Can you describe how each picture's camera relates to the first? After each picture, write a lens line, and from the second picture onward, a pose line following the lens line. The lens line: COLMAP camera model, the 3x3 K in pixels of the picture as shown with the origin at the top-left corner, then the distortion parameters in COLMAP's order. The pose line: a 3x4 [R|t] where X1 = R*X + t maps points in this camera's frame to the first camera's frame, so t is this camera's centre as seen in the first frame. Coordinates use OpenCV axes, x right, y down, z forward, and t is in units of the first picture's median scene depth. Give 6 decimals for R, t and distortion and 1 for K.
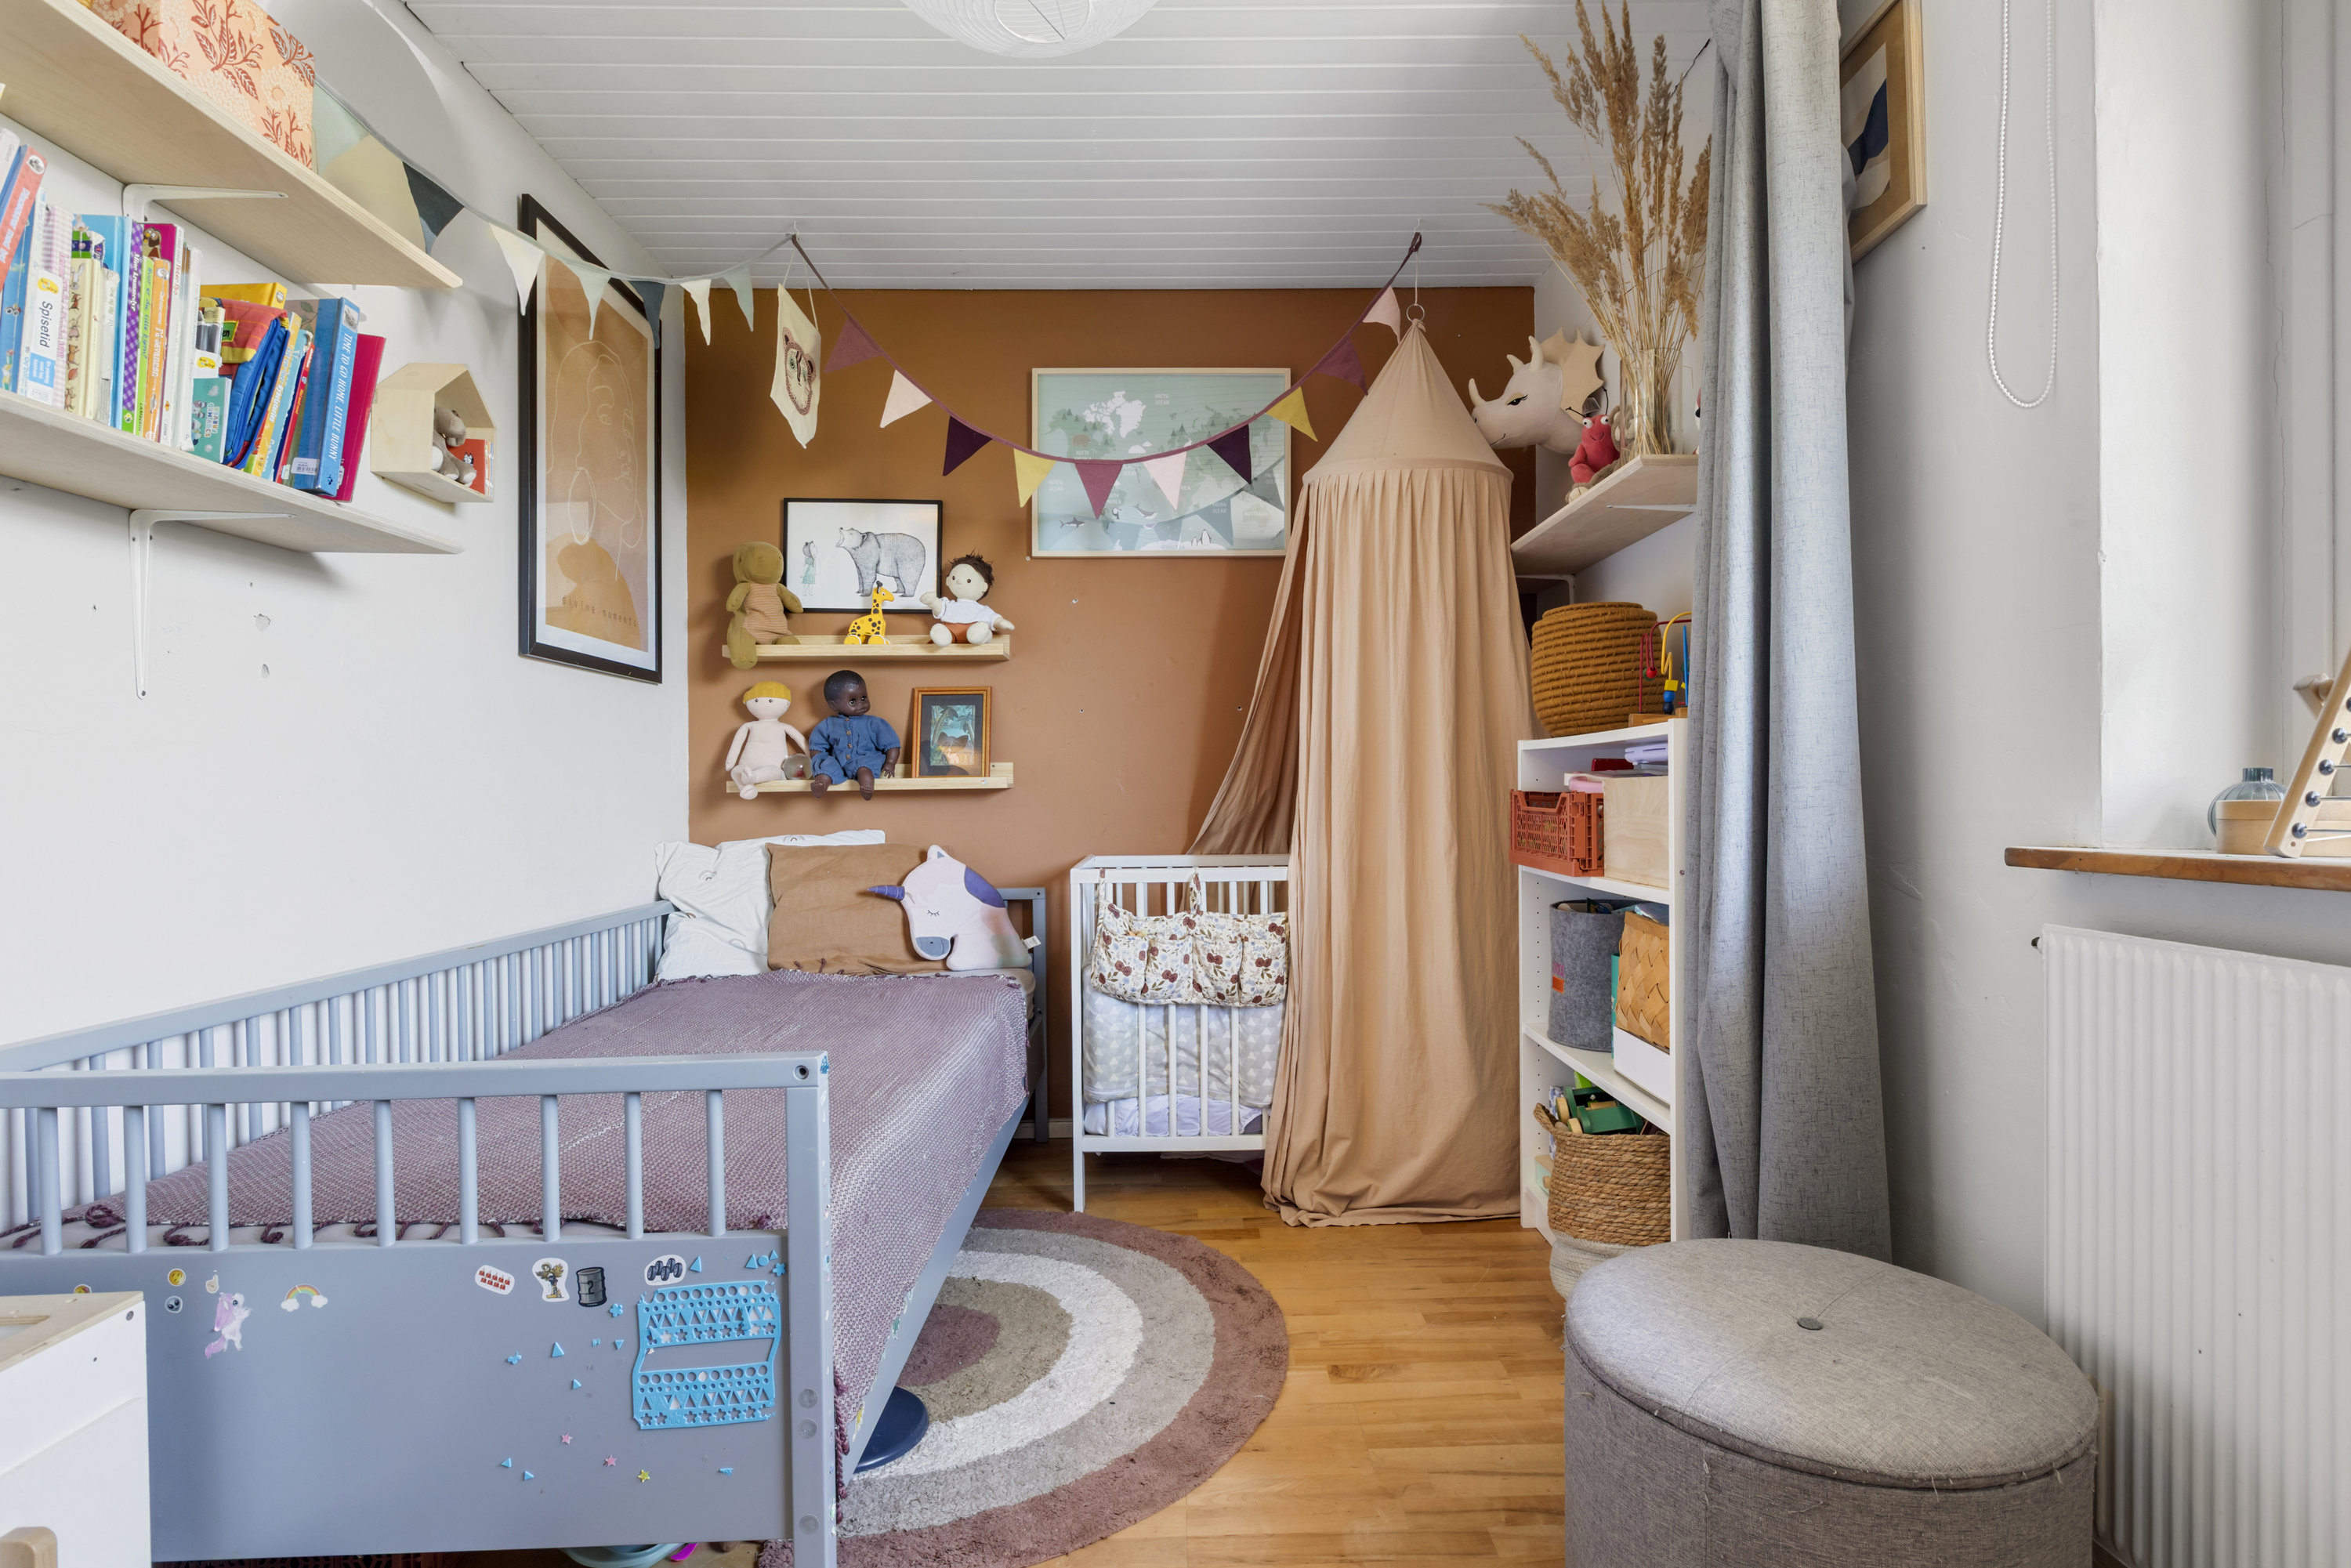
lens RADIAL K [[1186.8, 0, 1175.2], [0, 1186.8, 780.2], [0, 0, 1]] dist [0.000894, 0.000253]
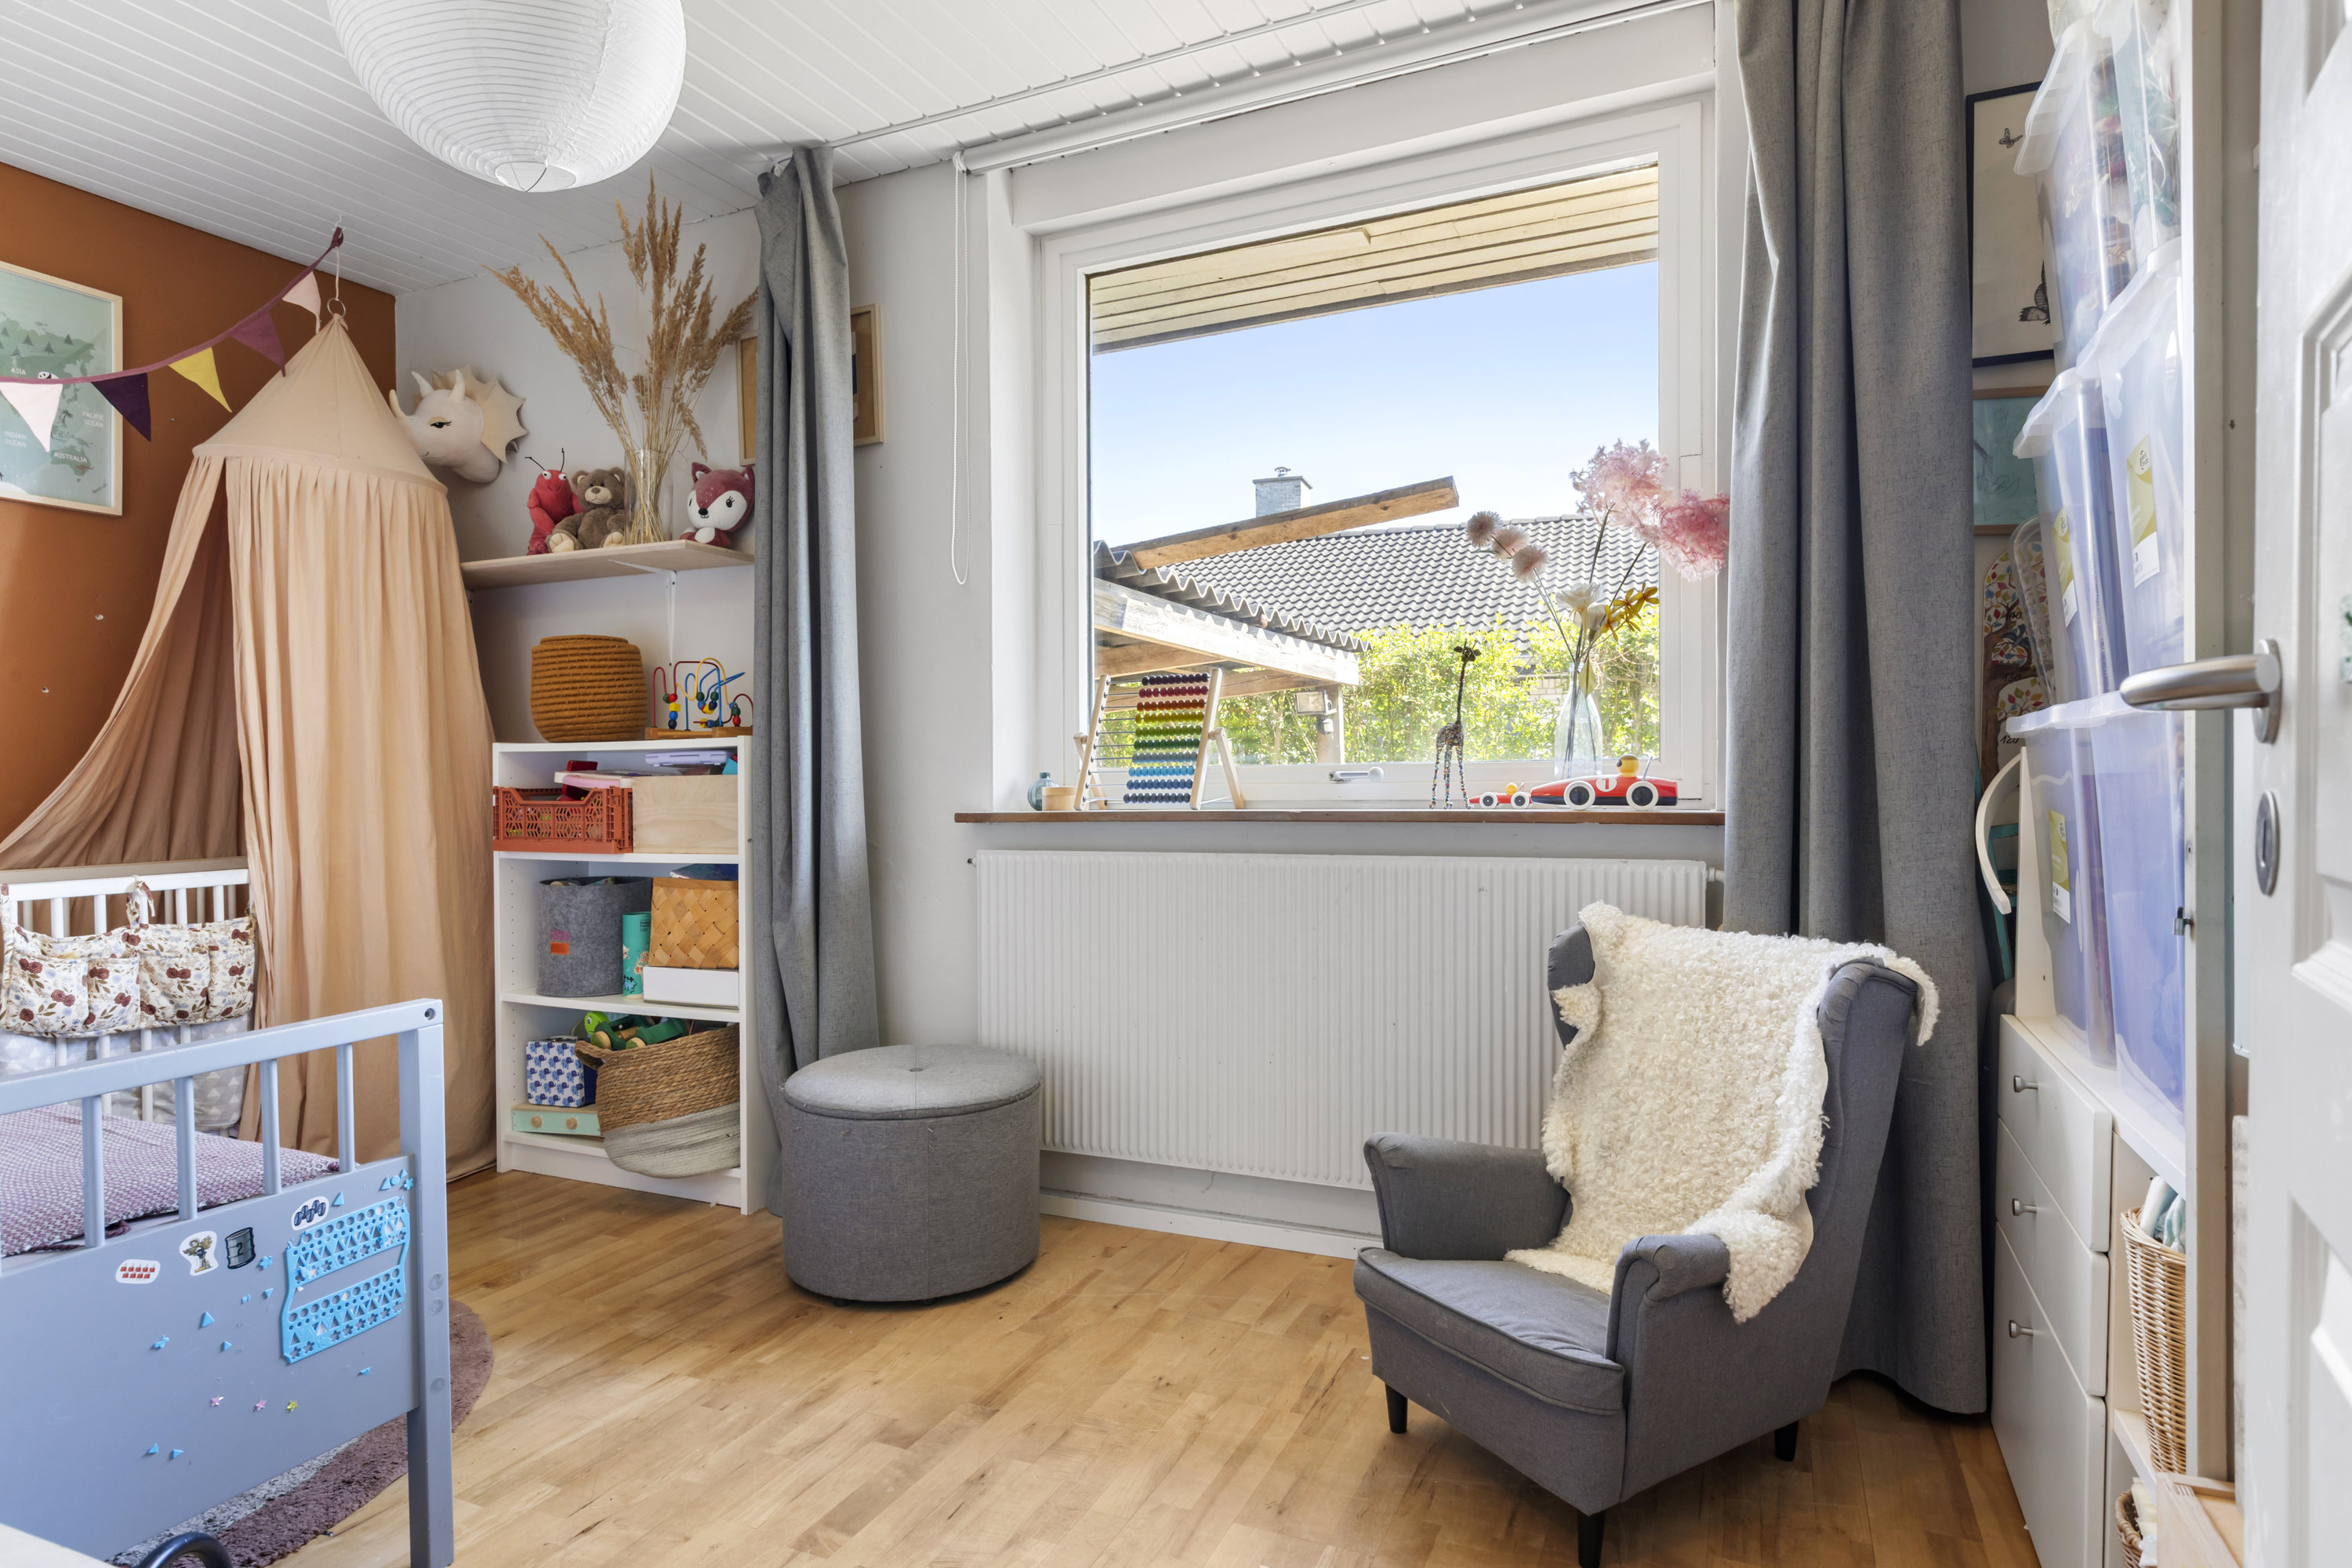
lens RADIAL K [[1274.0, 0, 1167.3], [0, 1274.0, 790.4], [0, 0, 1]] dist [0.000540, -0.001296]
pose [[0.440115, -0.002847, 0.897937, -0.524484], [-0.000716, 0.999994, 0.003521, 0.006816], [-0.897941, -0.002193, 0.440110, -0.108884]]
